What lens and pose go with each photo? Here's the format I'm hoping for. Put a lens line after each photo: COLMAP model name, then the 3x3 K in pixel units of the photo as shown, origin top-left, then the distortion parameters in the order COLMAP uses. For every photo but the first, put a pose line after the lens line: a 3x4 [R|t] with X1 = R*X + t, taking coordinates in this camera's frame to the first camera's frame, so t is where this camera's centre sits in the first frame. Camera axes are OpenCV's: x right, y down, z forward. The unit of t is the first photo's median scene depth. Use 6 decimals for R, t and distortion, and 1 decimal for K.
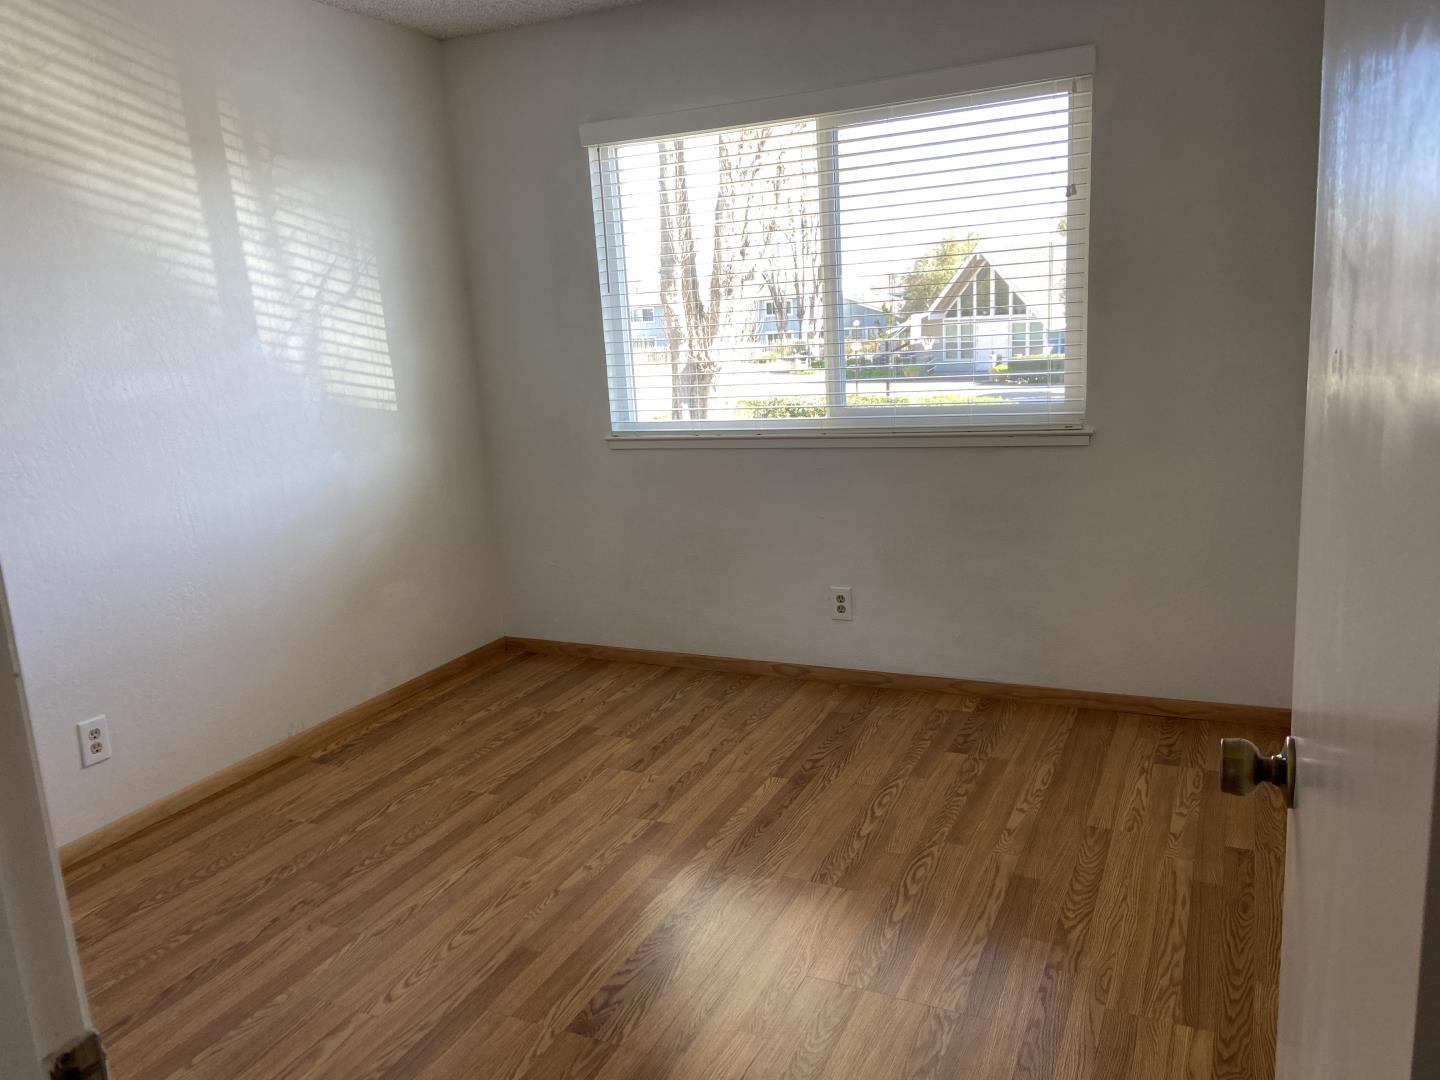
lens RADIAL K [[1073.9, 0, 714.5], [0, 1073.9, 544.5], [0, 0, 1]] dist [0.114334, -0.152016]
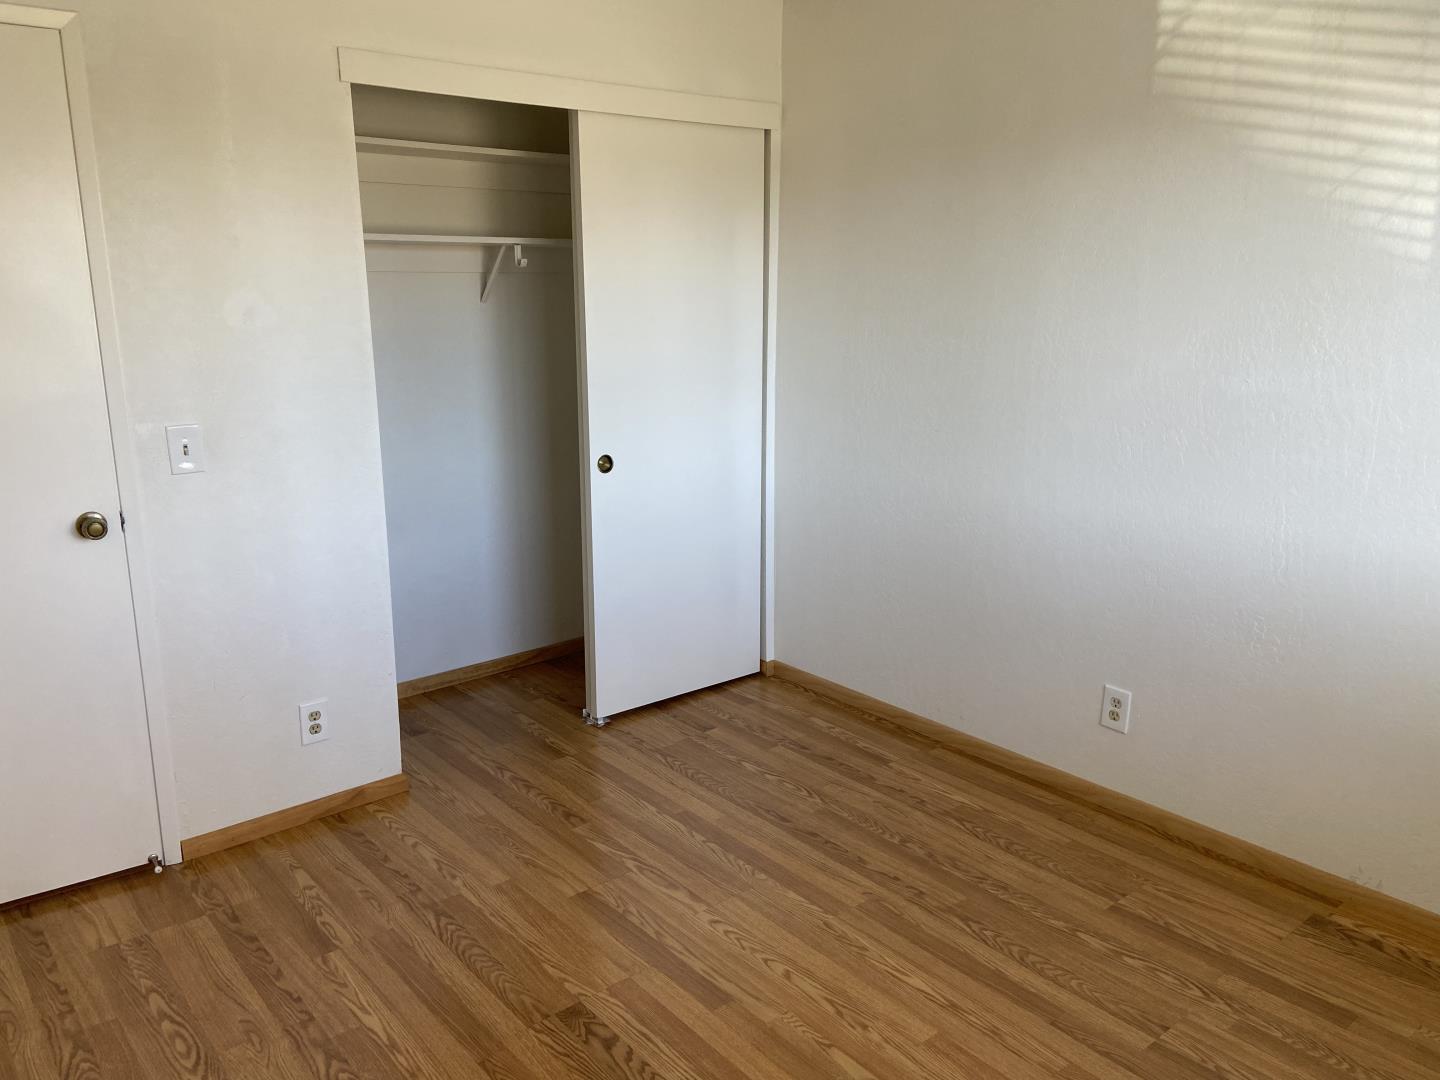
lens RADIAL K [[1073.9, 0, 714.5], [0, 1073.9, 544.5], [0, 0, 1]] dist [0.114334, -0.152016]
pose [[-0.422679, 0.261985, -0.867586, 0.460276], [-0.166033, 0.918718, 0.358315, -0.277985], [0.890941, 0.295501, -0.344825, 1.011073]]
